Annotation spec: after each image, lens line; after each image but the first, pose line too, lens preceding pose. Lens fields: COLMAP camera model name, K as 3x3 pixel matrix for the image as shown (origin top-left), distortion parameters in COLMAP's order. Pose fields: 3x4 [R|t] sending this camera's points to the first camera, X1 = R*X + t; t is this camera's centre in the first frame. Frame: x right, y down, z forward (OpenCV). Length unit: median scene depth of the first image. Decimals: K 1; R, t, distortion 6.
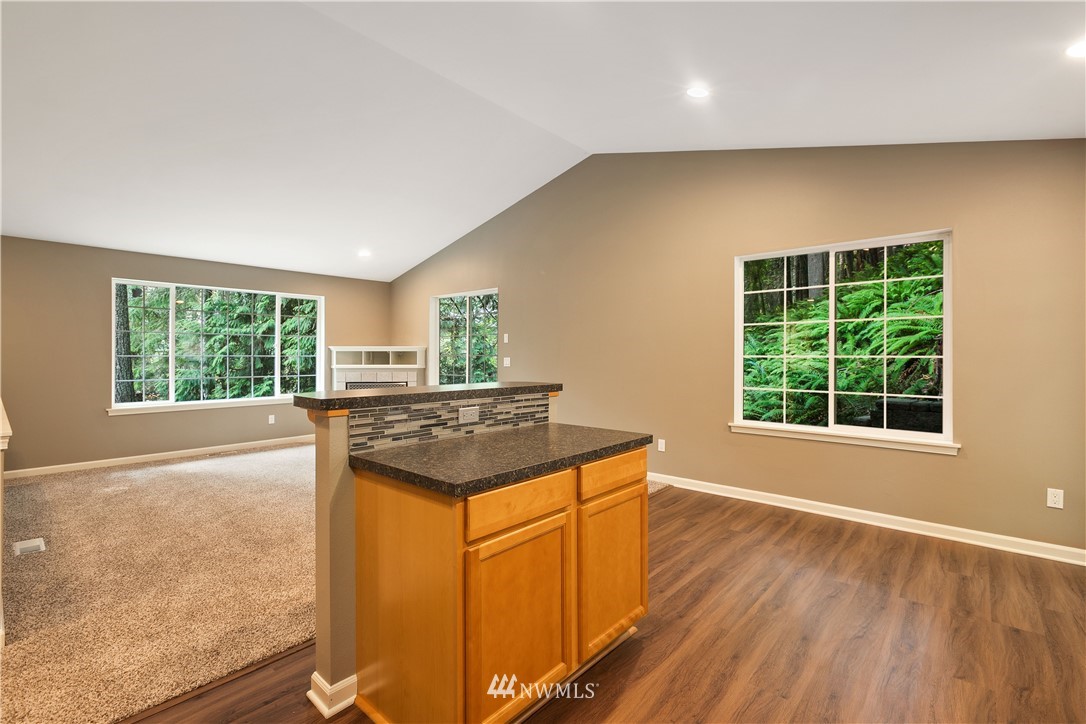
lens RADIAL K [[485.3, 0, 540.8], [0, 485.3, 365.3], [0, 0, 1]] dist [0.002006, 0.000461]
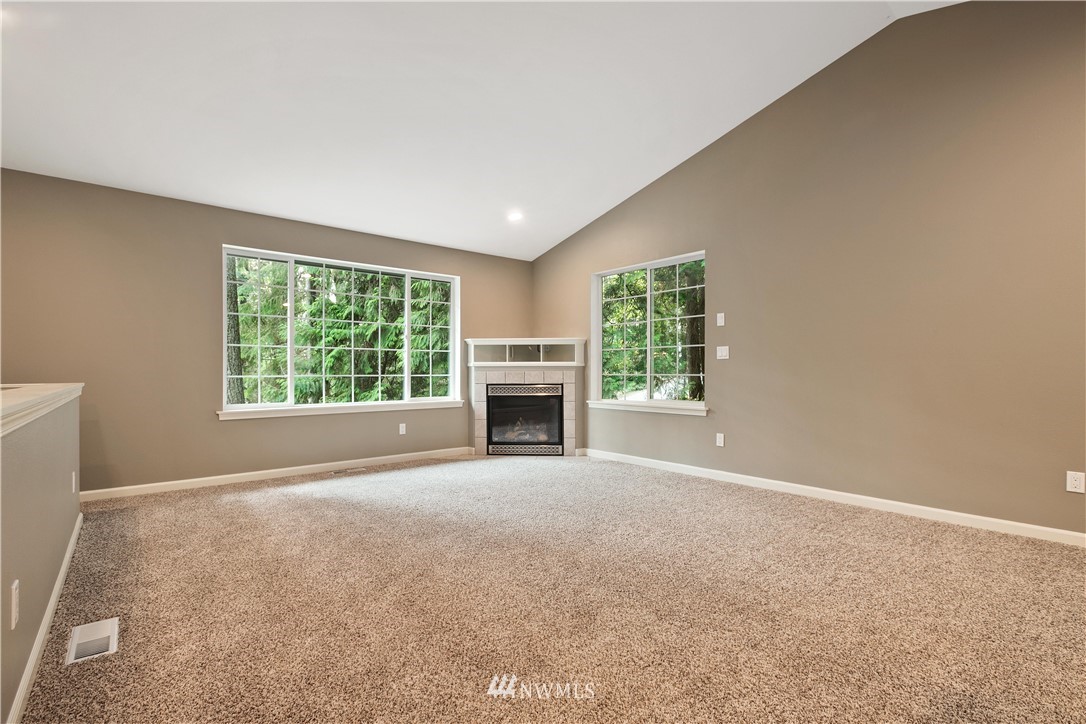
lens RADIAL K [[485.3, 0, 540.8], [0, 485.3, 365.3], [0, 0, 1]] dist [0.002006, 0.000461]
pose [[0.989989, -0.001982, -0.141128, -0.233008], [-0.002539, 0.999489, -0.031853, 0.035185], [0.141119, 0.031892, 0.989479, 0.257939]]
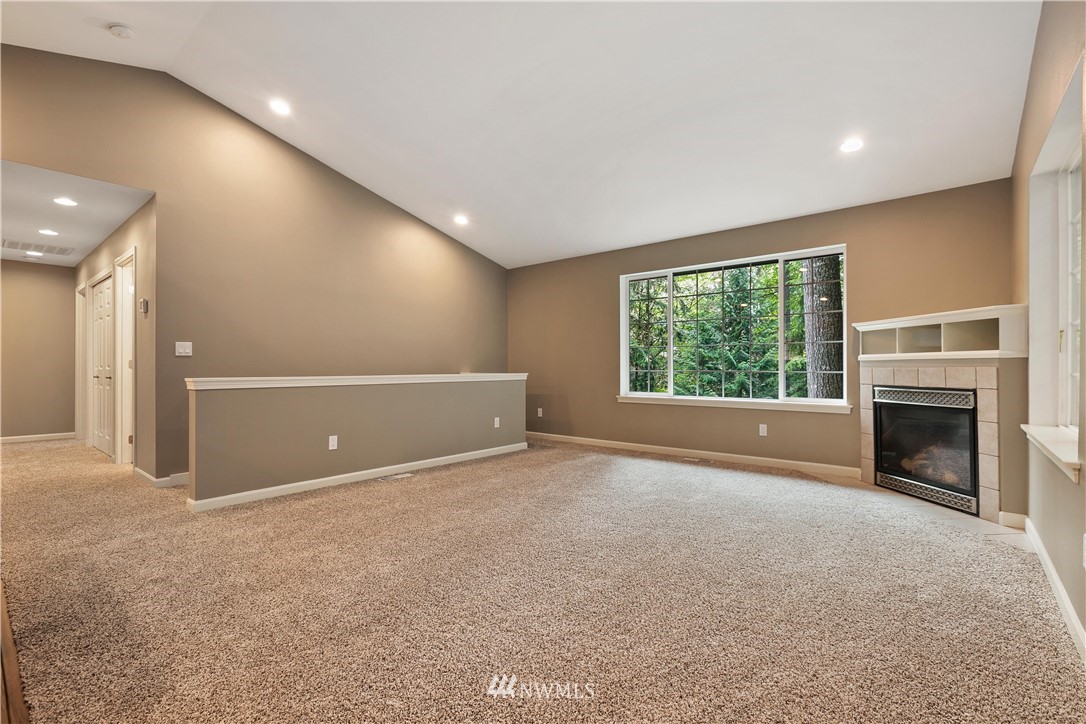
lens RADIAL K [[485.3, 0, 540.8], [0, 485.3, 365.3], [0, 0, 1]] dist [0.002006, 0.000461]
pose [[0.042298, -0.003080, -0.999100, 0.176264], [-0.019664, 0.999799, -0.003915, 0.026092], [0.998912, 0.019811, 0.042229, 0.682642]]
